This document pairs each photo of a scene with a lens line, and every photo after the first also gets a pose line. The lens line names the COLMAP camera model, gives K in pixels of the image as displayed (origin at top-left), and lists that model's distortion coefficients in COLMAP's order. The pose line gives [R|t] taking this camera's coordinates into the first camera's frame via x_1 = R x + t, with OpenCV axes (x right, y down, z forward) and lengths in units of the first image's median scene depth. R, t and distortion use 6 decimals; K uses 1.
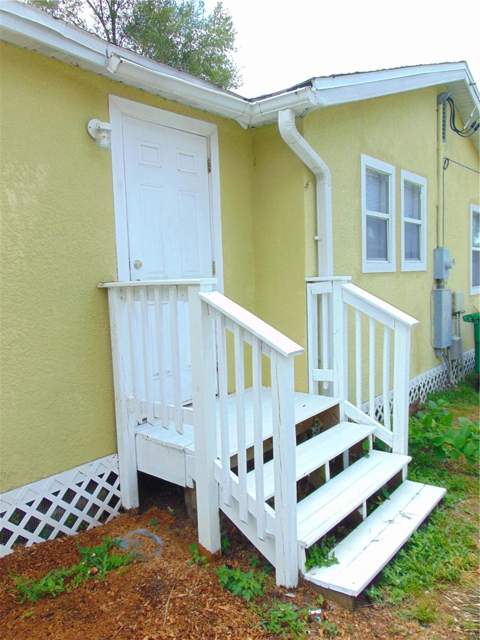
lens RADIAL K [[488.3, 0, 240.0], [0, 488.3, 320.0], [0, 0, 1]] dist [-0.025793, 0.062739]
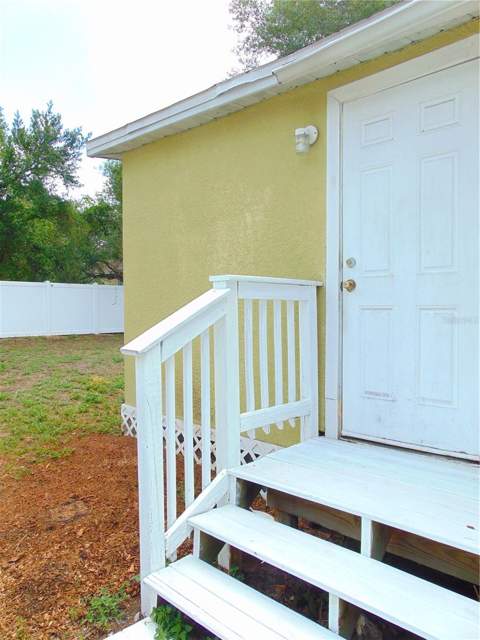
lens RADIAL K [[463.6, 0, 240.0], [0, 463.6, 320.0], [0, 0, 1]] dist [-0.040936, 0.071510]
pose [[-0.065689, 0.083061, -0.994377, 0.683508], [-0.085535, 0.992393, 0.088545, -0.067719], [0.994167, 0.090870, -0.058085, 0.878567]]
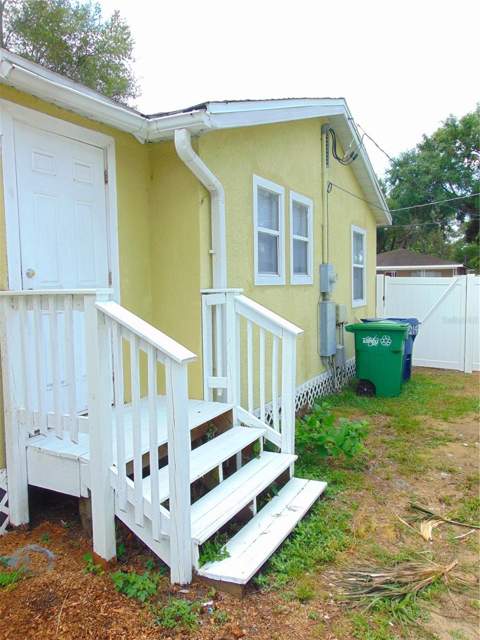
lens RADIAL K [[488.3, 0, 240.0], [0, 488.3, 320.0], [0, 0, 1]] dist [-0.025793, 0.062739]
pose [[0.978652, 0.002877, 0.205504, 0.002412], [0.001851, 0.999738, -0.022807, 0.003631], [-0.205516, 0.022700, 0.978391, -0.044396]]
